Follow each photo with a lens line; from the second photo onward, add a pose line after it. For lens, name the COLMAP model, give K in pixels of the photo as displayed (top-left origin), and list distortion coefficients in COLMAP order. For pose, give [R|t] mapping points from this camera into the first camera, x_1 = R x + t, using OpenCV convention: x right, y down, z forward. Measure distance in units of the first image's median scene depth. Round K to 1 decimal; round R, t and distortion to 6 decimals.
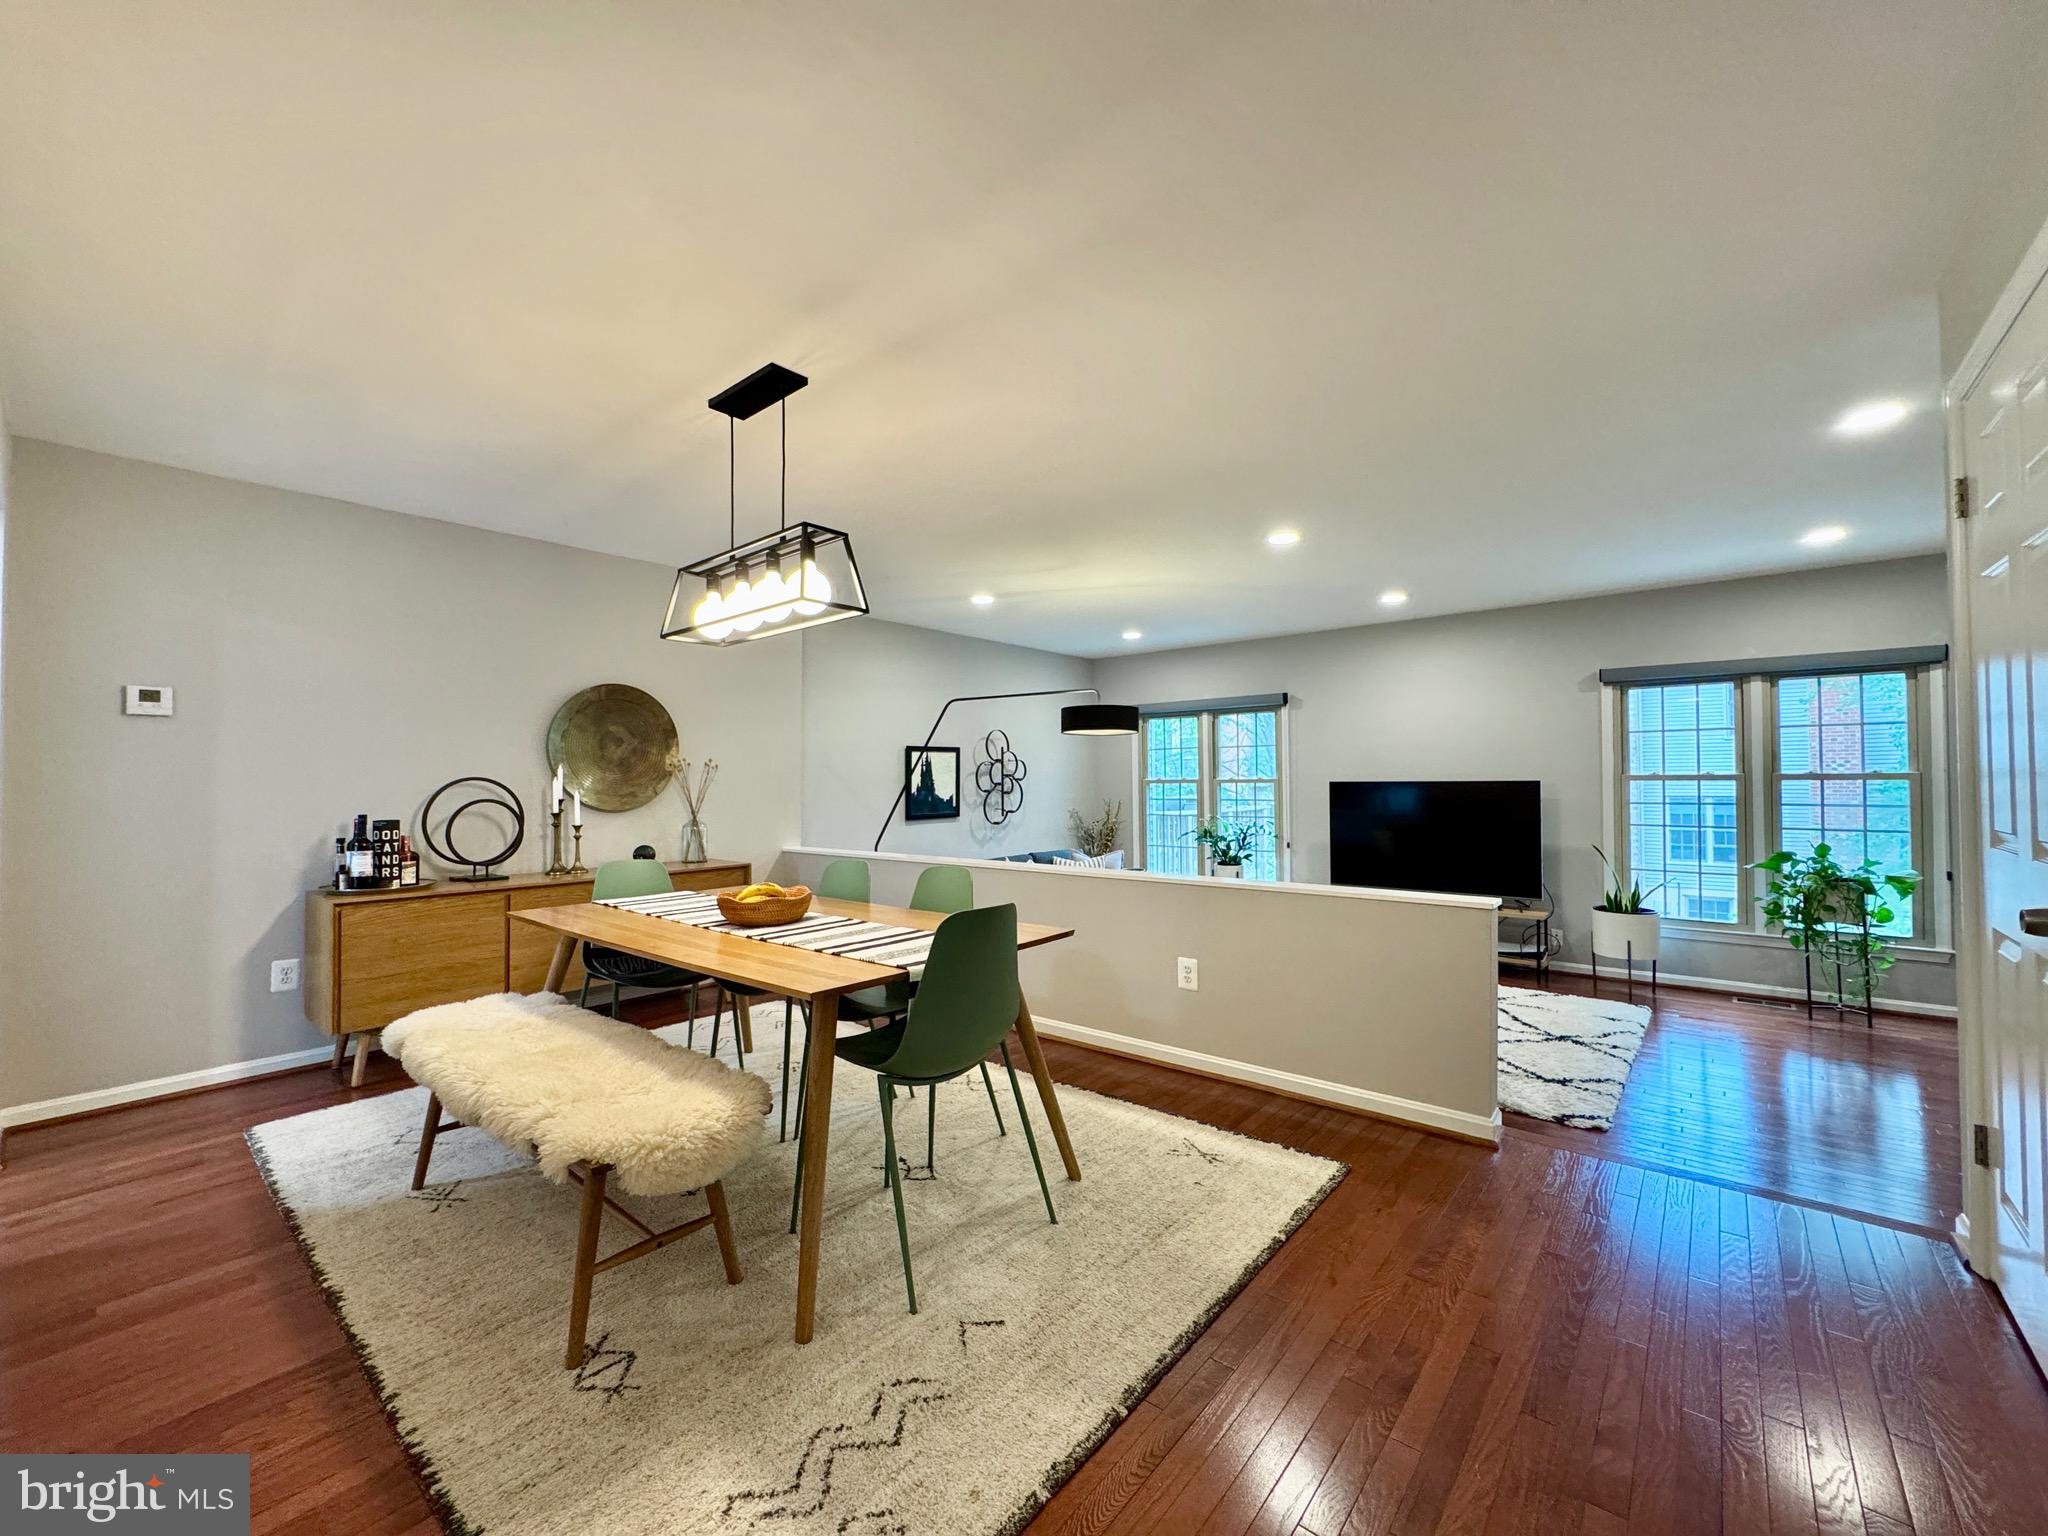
lens RADIAL K [[820.4, 0, 1032.3], [0, 820.4, 771.5], [0, 0, 1]] dist [0.000128, -0.000105]
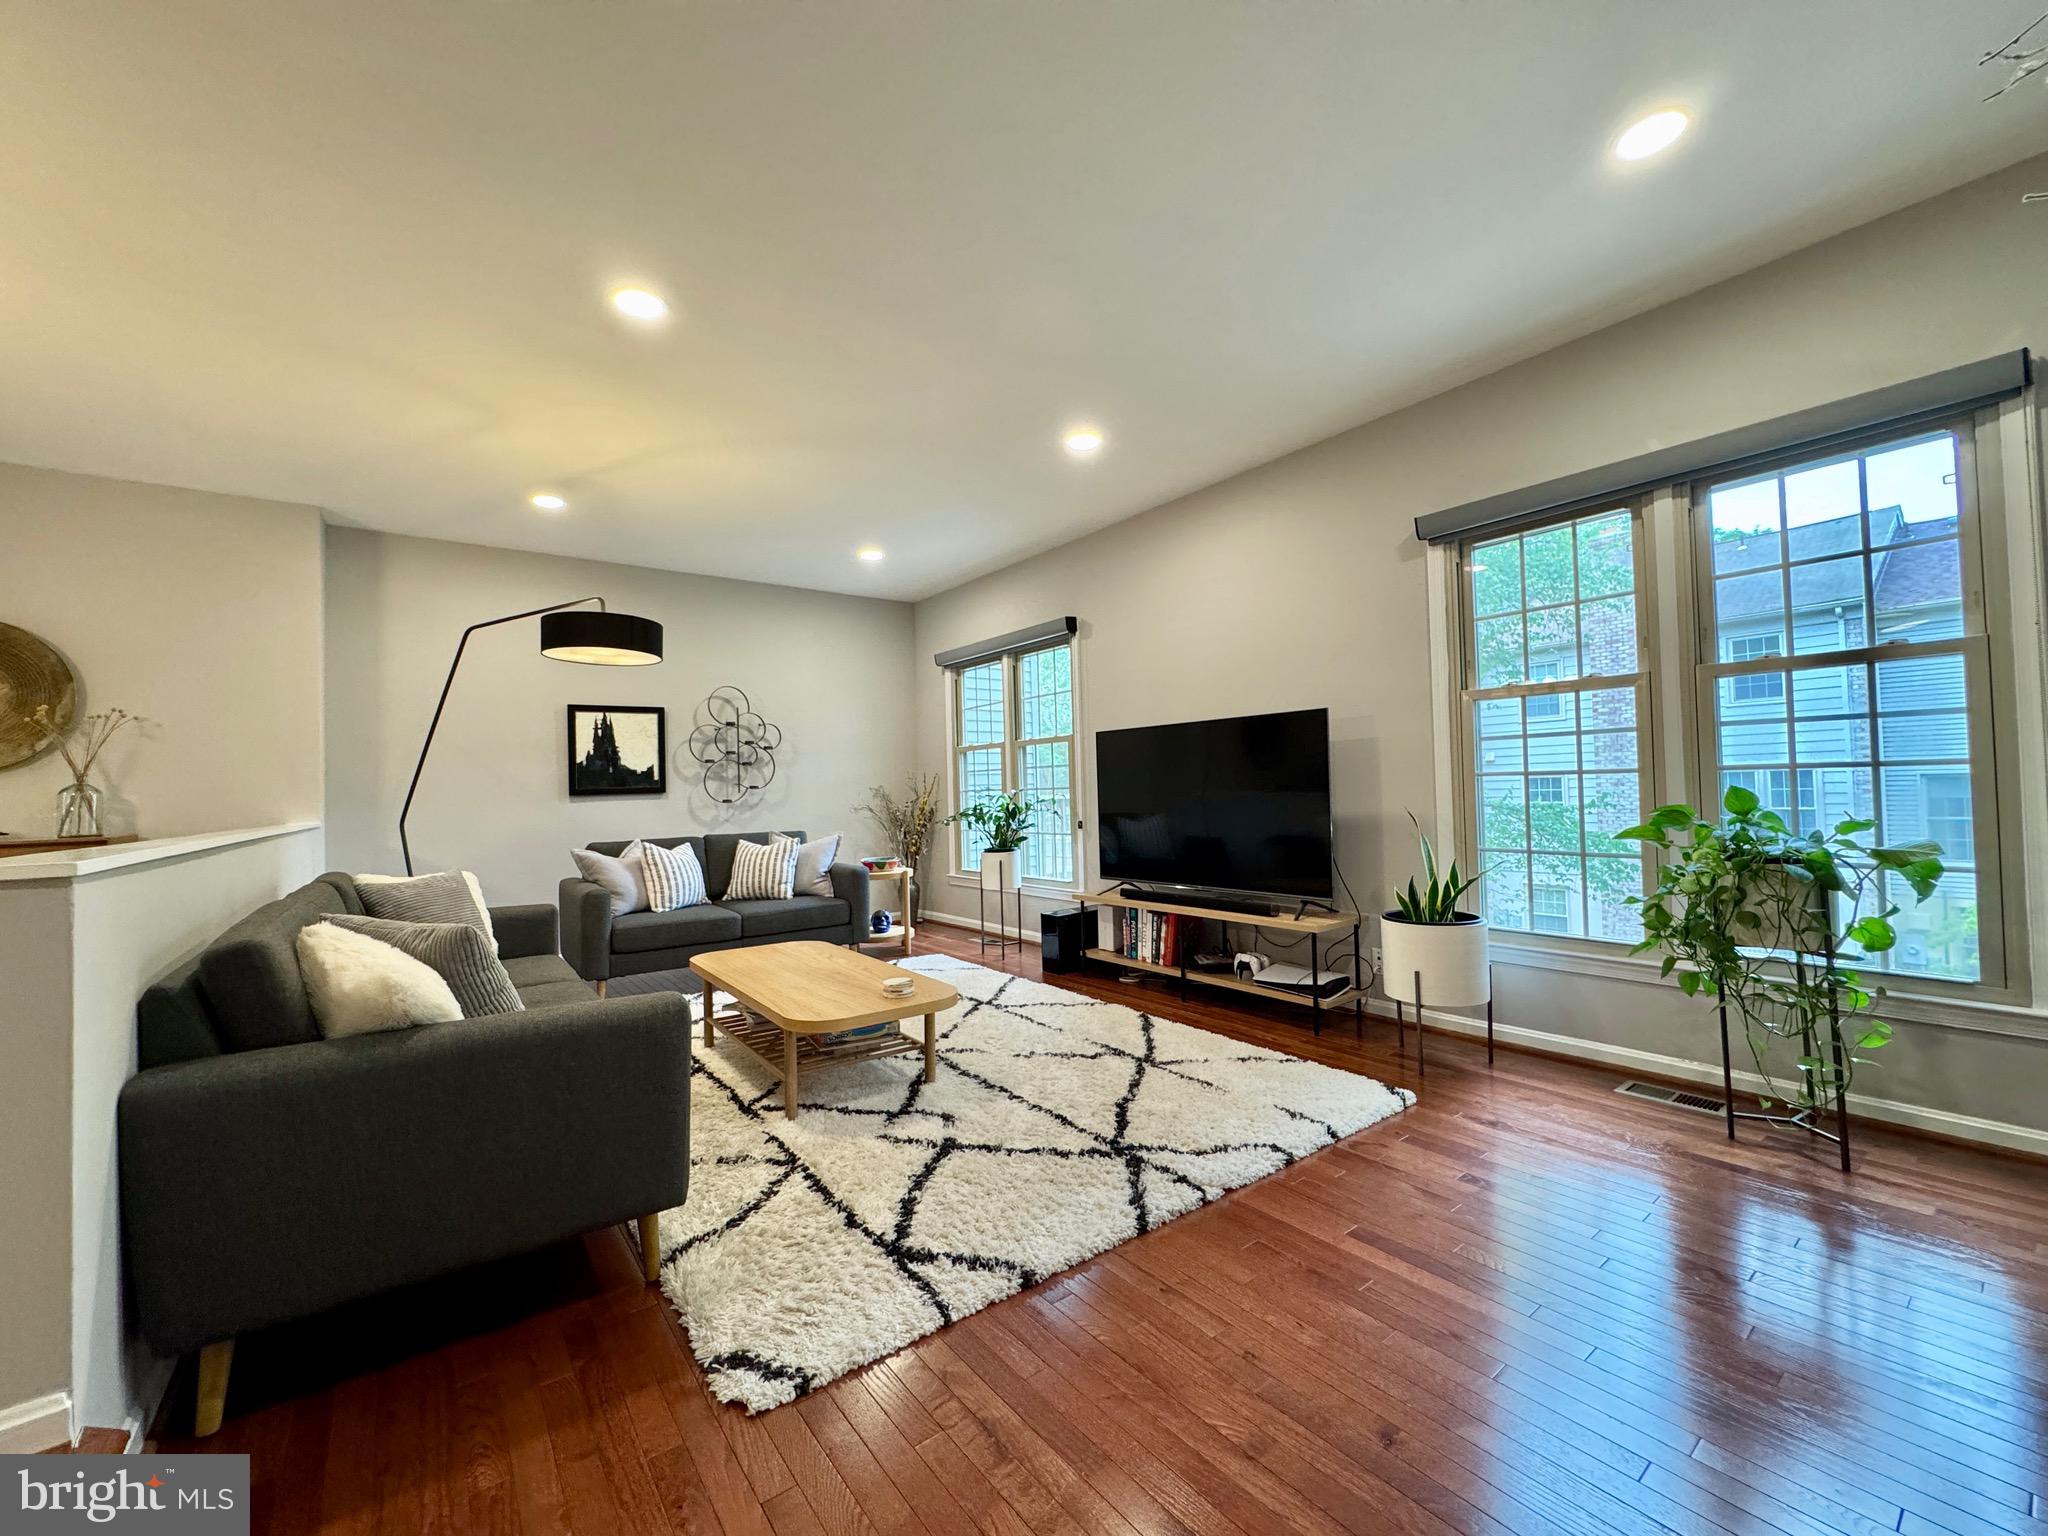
lens RADIAL K [[820.4, 0, 1024.7], [0, 820.4, 776.7], [0, 0, 1]] dist [0.000128, -0.000105]
pose [[0.975756, -0.021409, -0.217812, 0.576293], [0.021343, 0.999769, -0.002658, 0.065043], [0.217819, -0.002055, 0.975987, 0.374781]]
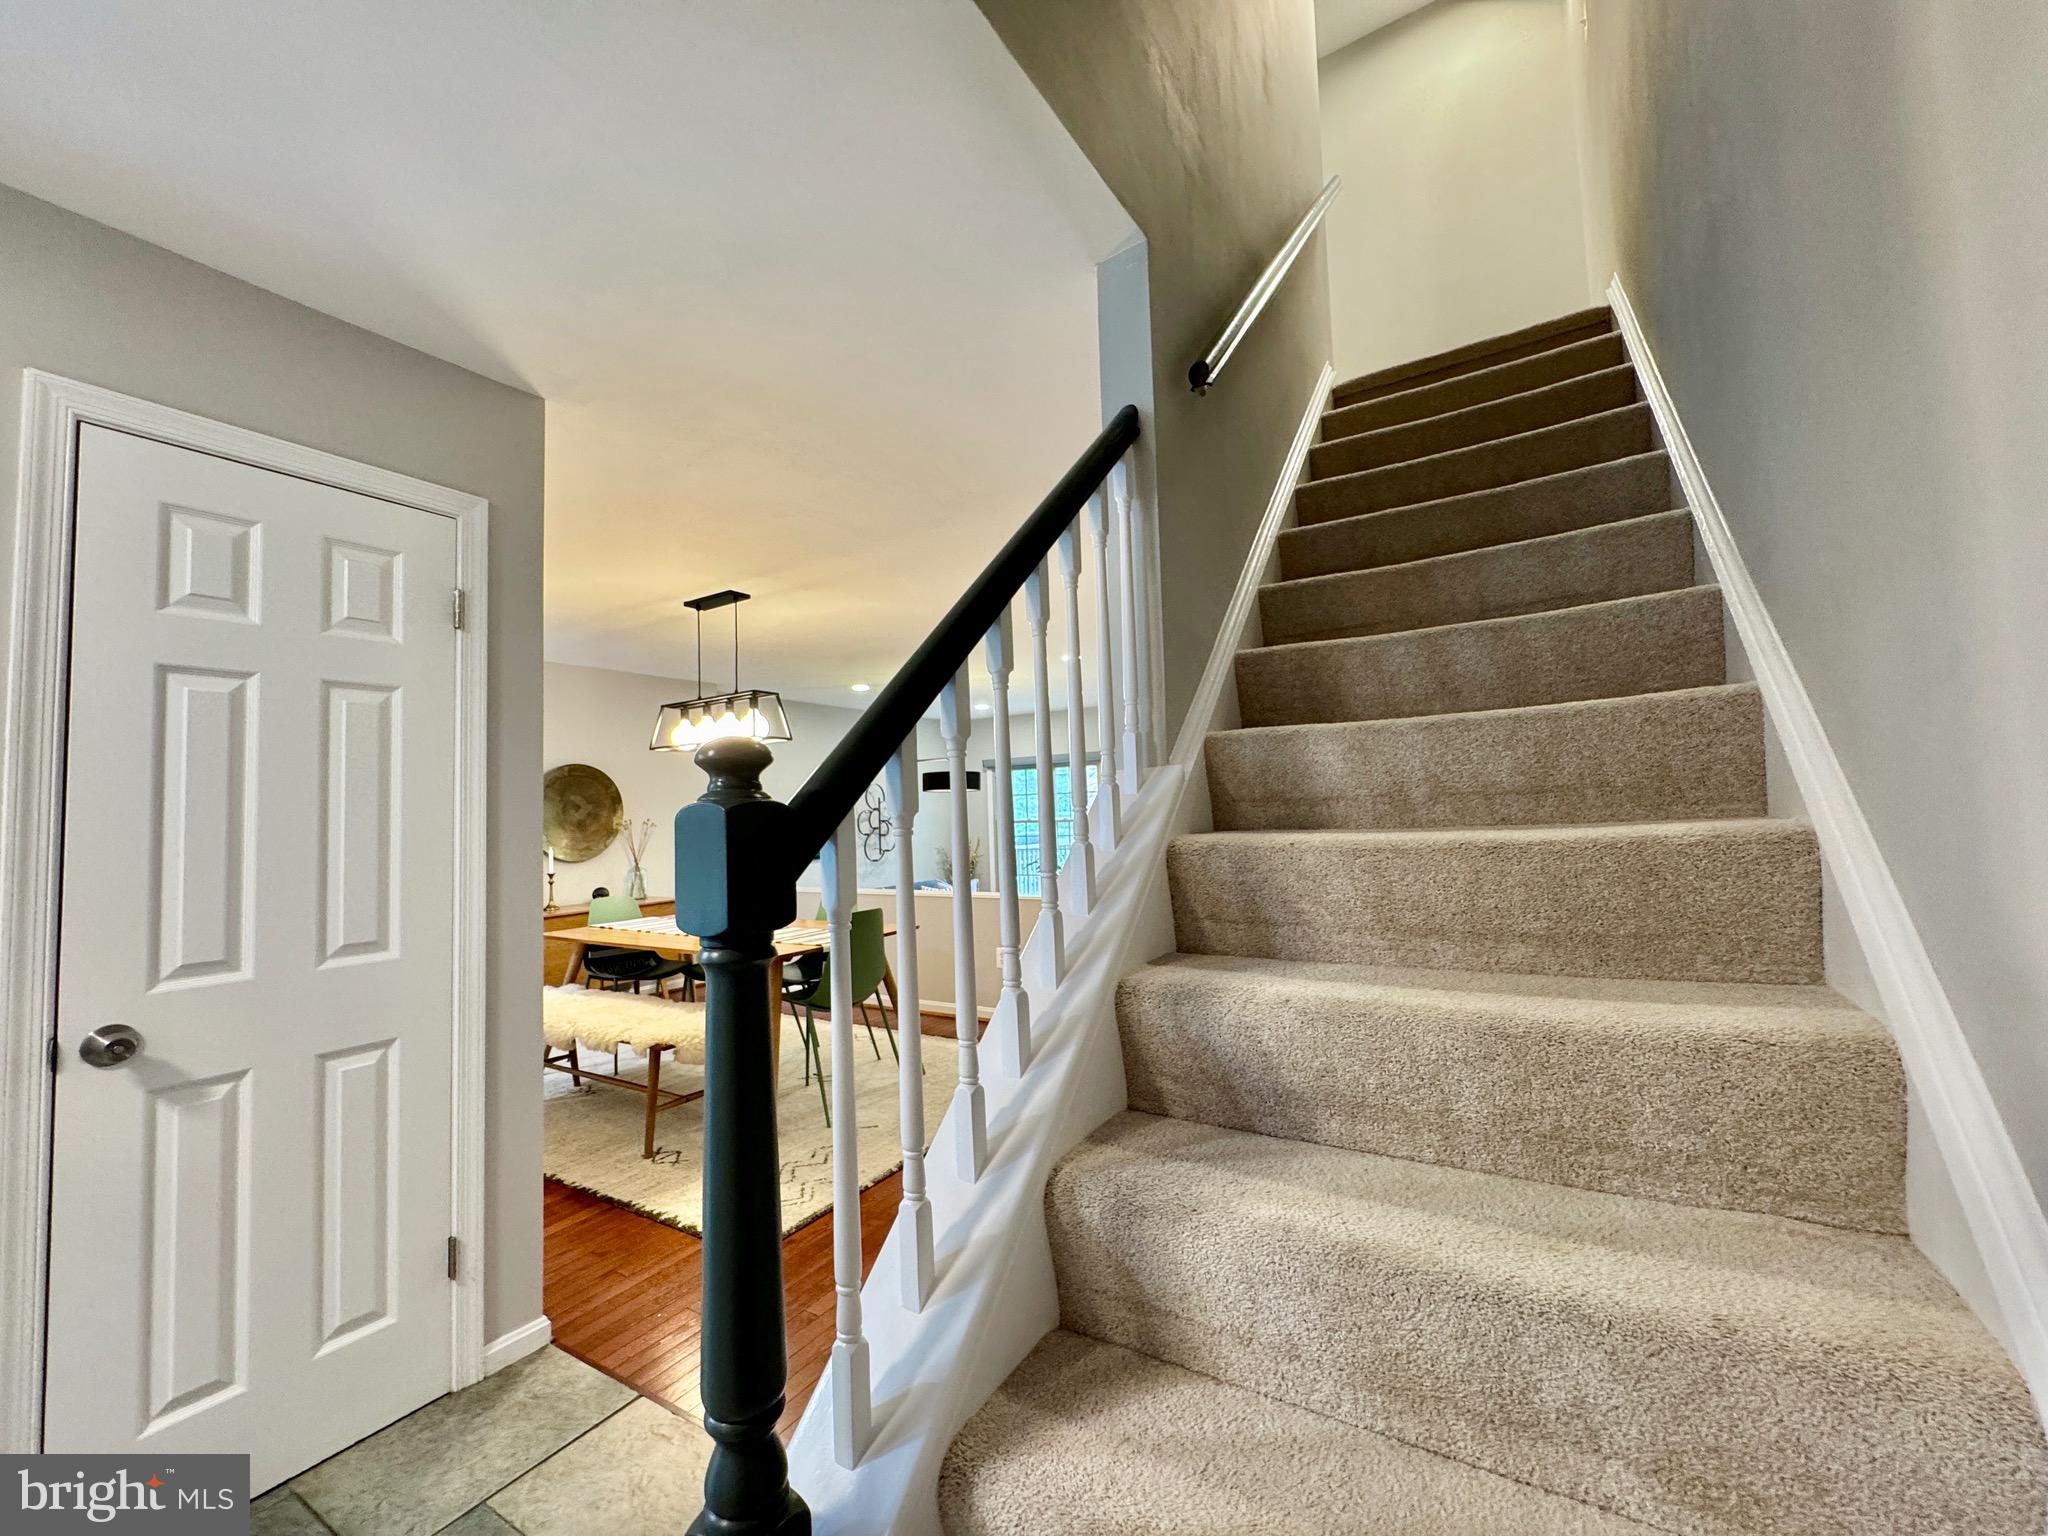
lens RADIAL K [[820.4, 0, 1017.1], [0, 820.4, 769.7], [0, 0, 1]] dist [0.000128, -0.000105]
pose [[0.991981, -0.017016, 0.125233, 0.020463], [0.022260, 0.998928, -0.040596, -0.024226], [-0.124408, 0.043058, 0.991296, -0.320110]]
